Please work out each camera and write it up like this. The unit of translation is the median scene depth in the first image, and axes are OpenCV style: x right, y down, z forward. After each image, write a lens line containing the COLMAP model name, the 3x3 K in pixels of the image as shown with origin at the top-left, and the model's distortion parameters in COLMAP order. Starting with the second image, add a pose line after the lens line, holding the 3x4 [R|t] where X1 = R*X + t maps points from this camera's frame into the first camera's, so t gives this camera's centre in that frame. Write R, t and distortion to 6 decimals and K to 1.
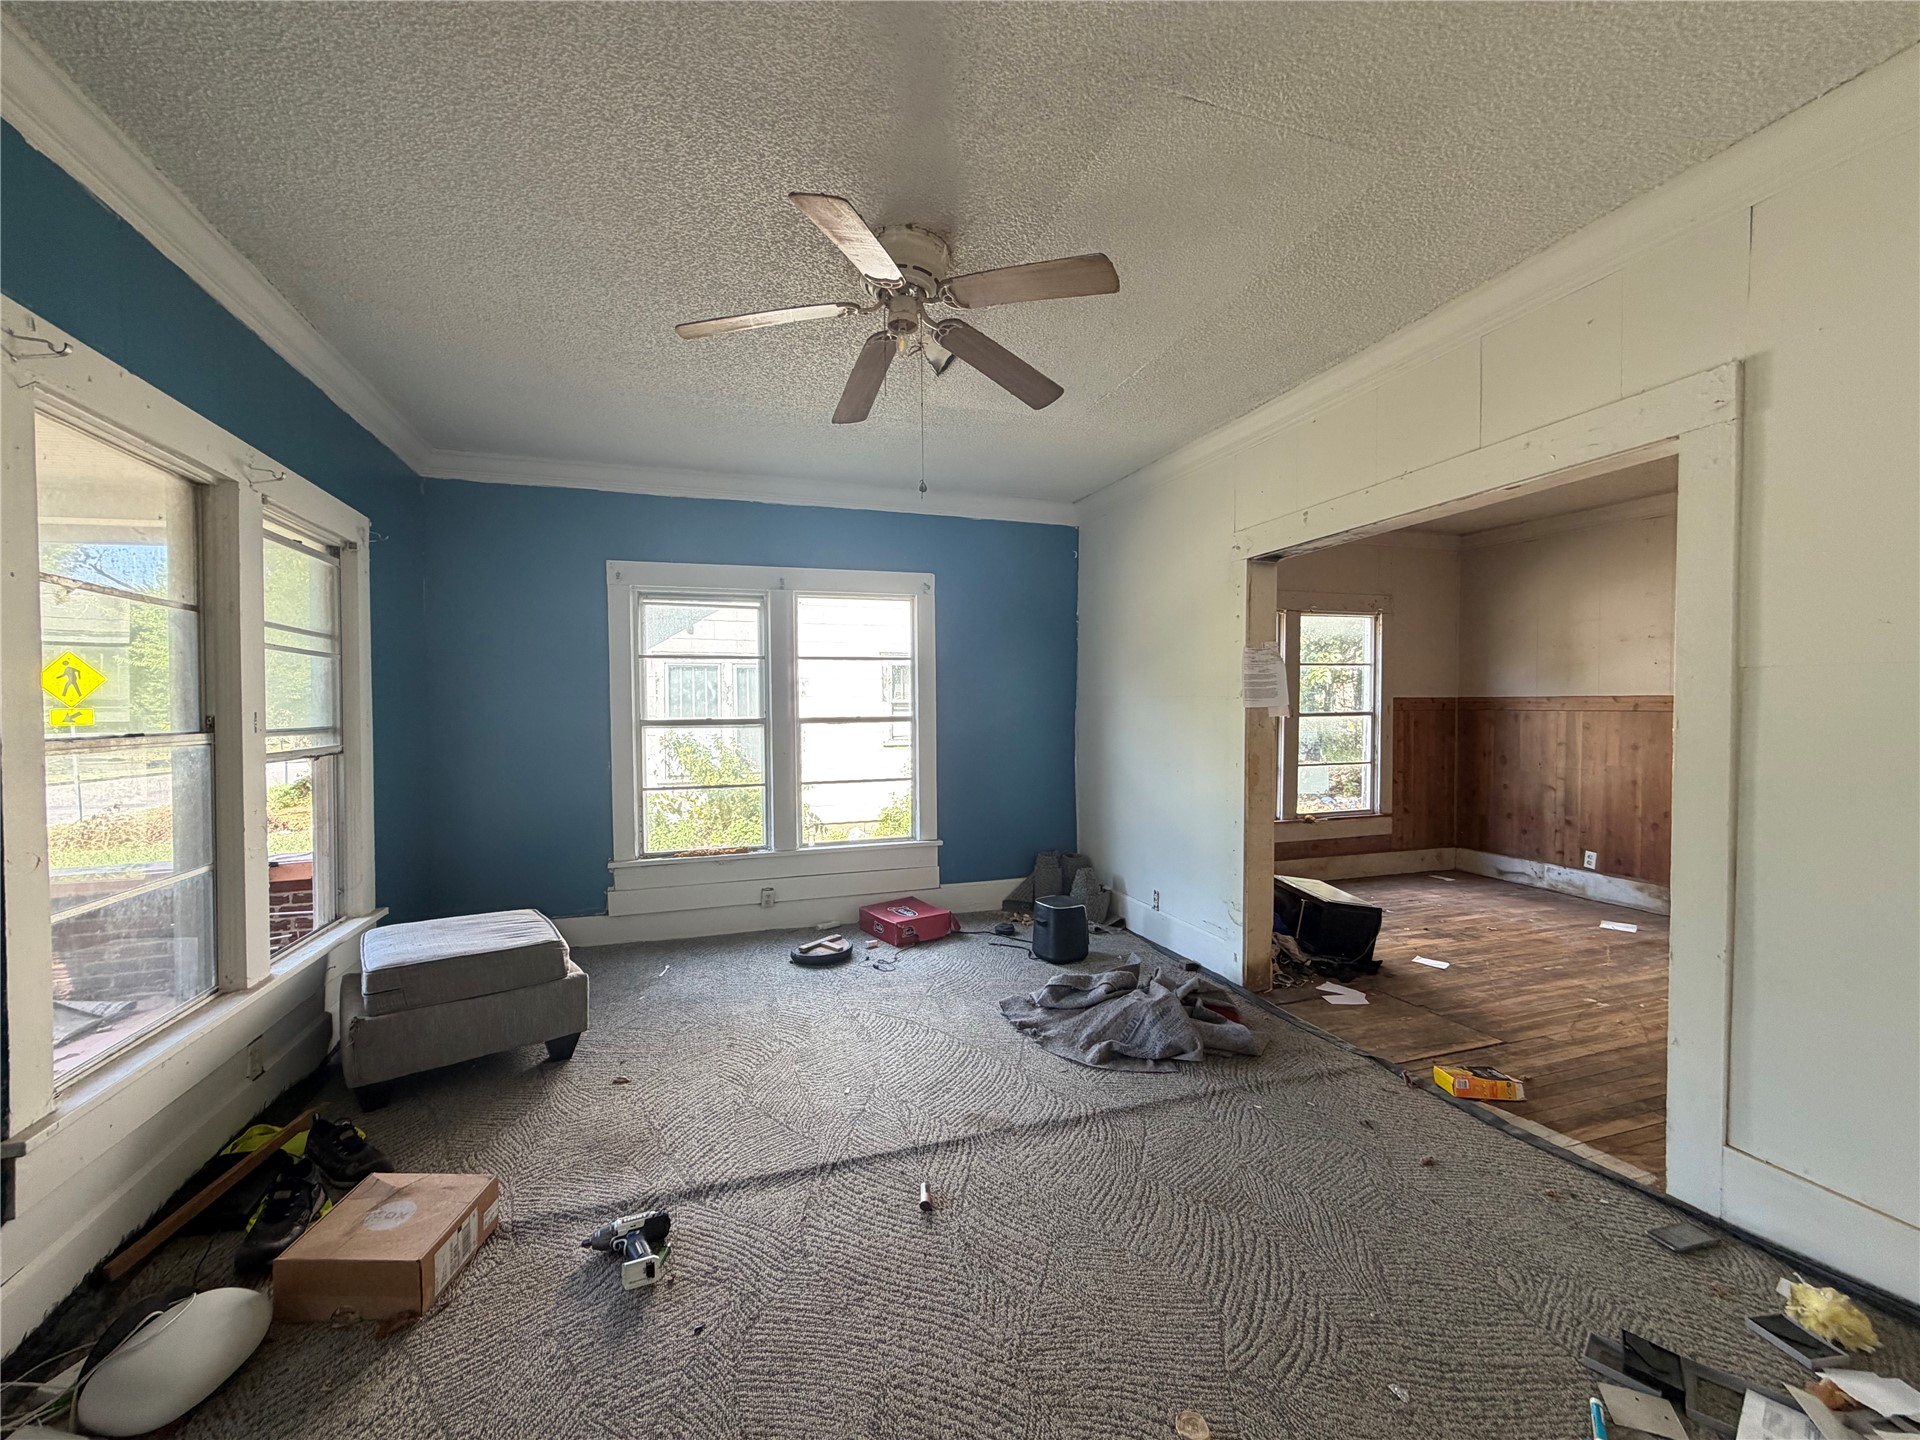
lens RADIAL K [[774.7, 0, 956.4], [0, 774.7, 720.2], [0, 0, 1]] dist [0.001729, 0.000275]
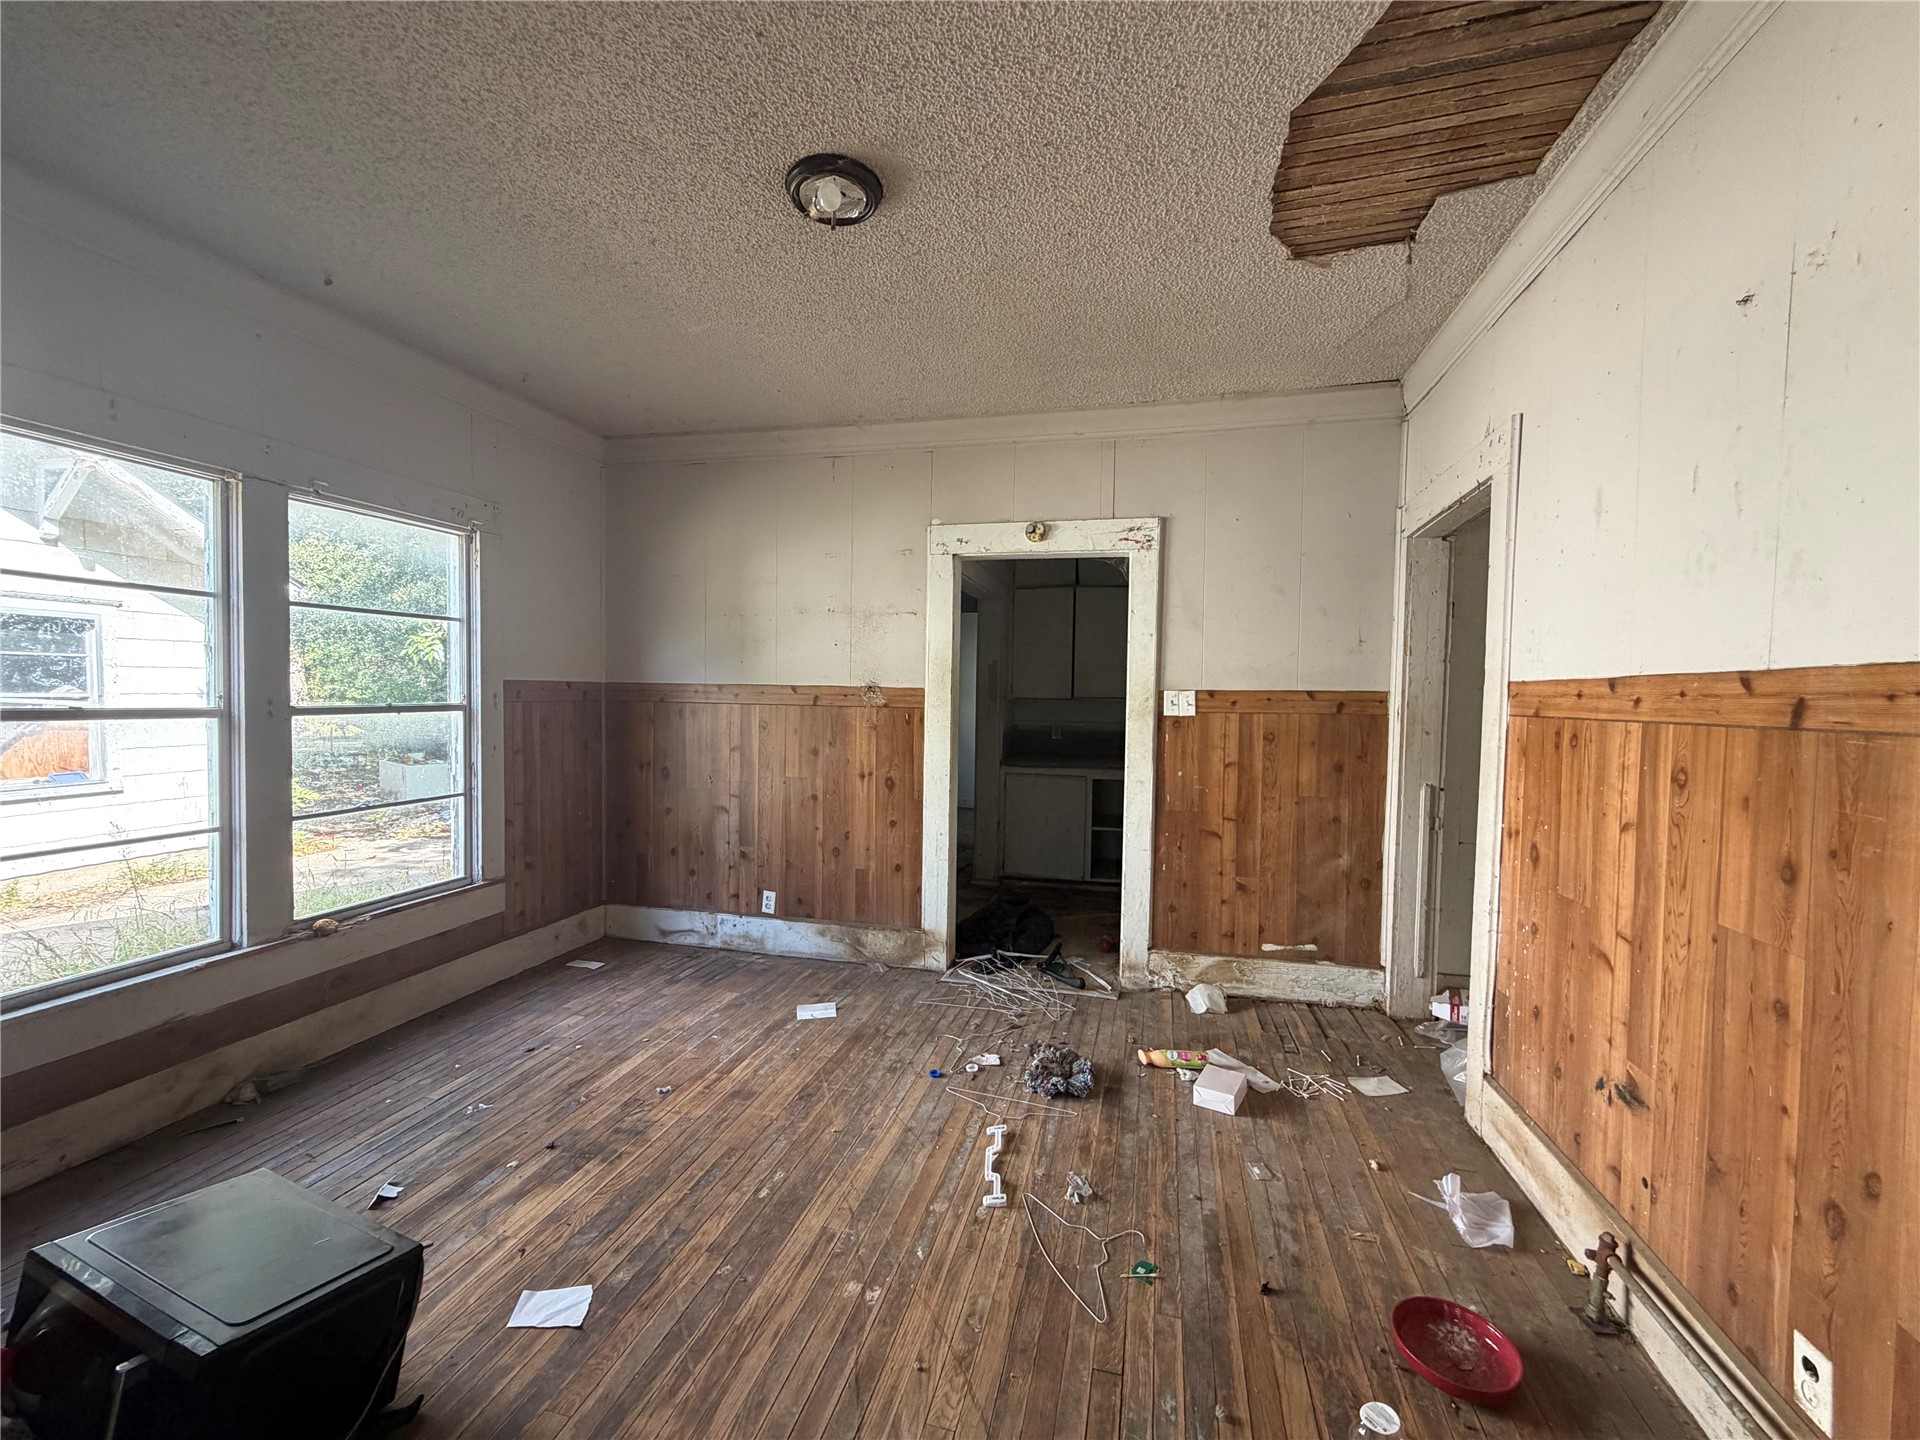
lens RADIAL K [[774.7, 0, 953.6], [0, 774.7, 723.5], [0, 0, 1]] dist [0.001729, 0.000275]
pose [[0.543460, -0.021589, 0.839157, 0.276069], [0.001120, 0.999687, 0.024993, -0.011732], [-0.839434, -0.012643, 0.543314, 0.426157]]
